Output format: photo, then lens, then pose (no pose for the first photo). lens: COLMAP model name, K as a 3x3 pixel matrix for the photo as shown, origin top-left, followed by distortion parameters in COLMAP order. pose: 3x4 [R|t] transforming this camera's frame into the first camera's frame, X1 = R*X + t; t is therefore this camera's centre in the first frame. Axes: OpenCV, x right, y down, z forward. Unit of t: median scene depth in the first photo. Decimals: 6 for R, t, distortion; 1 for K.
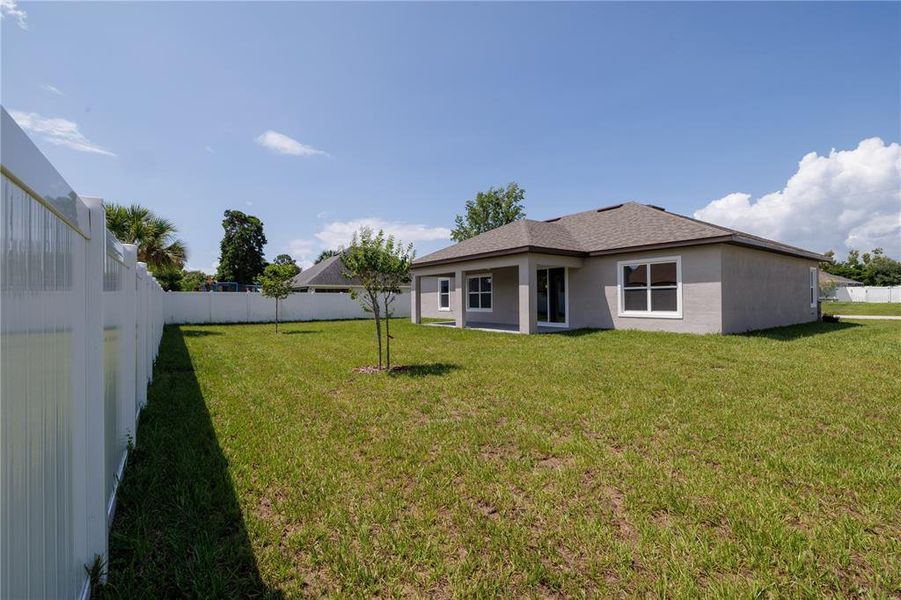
lens RADIAL K [[377.4, 0, 447.2], [0, 377.4, 299.2], [0, 0, 1]] dist [-0.018456, 0.001140]
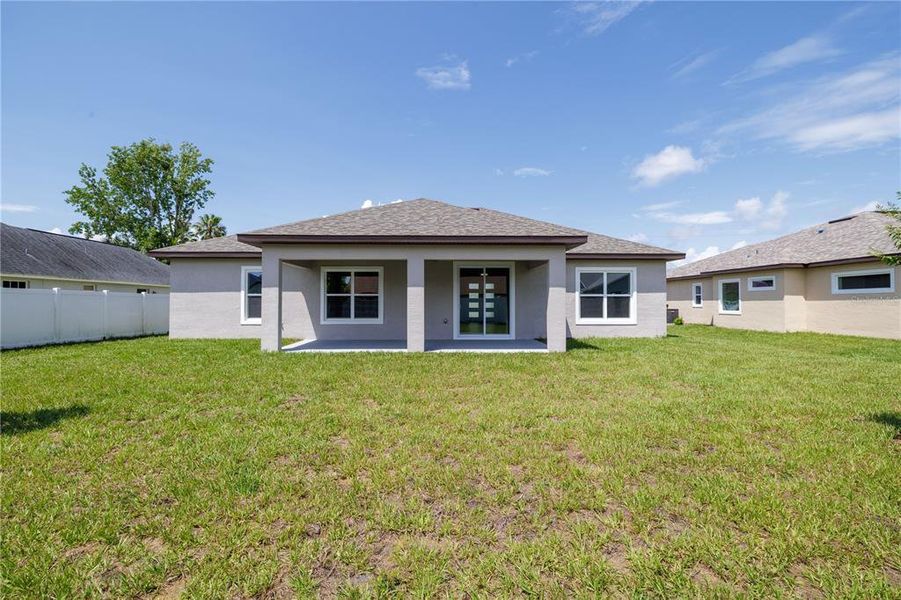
lens RADIAL K [[377.4, 0, 453.0], [0, 377.4, 307.4], [0, 0, 1]] dist [-0.018456, 0.001140]
pose [[0.579178, 0.005315, 0.815184, -0.365240], [-0.007773, 0.999969, -0.000997, 0.004209], [-0.815164, -0.005759, 0.579202, 0.503065]]
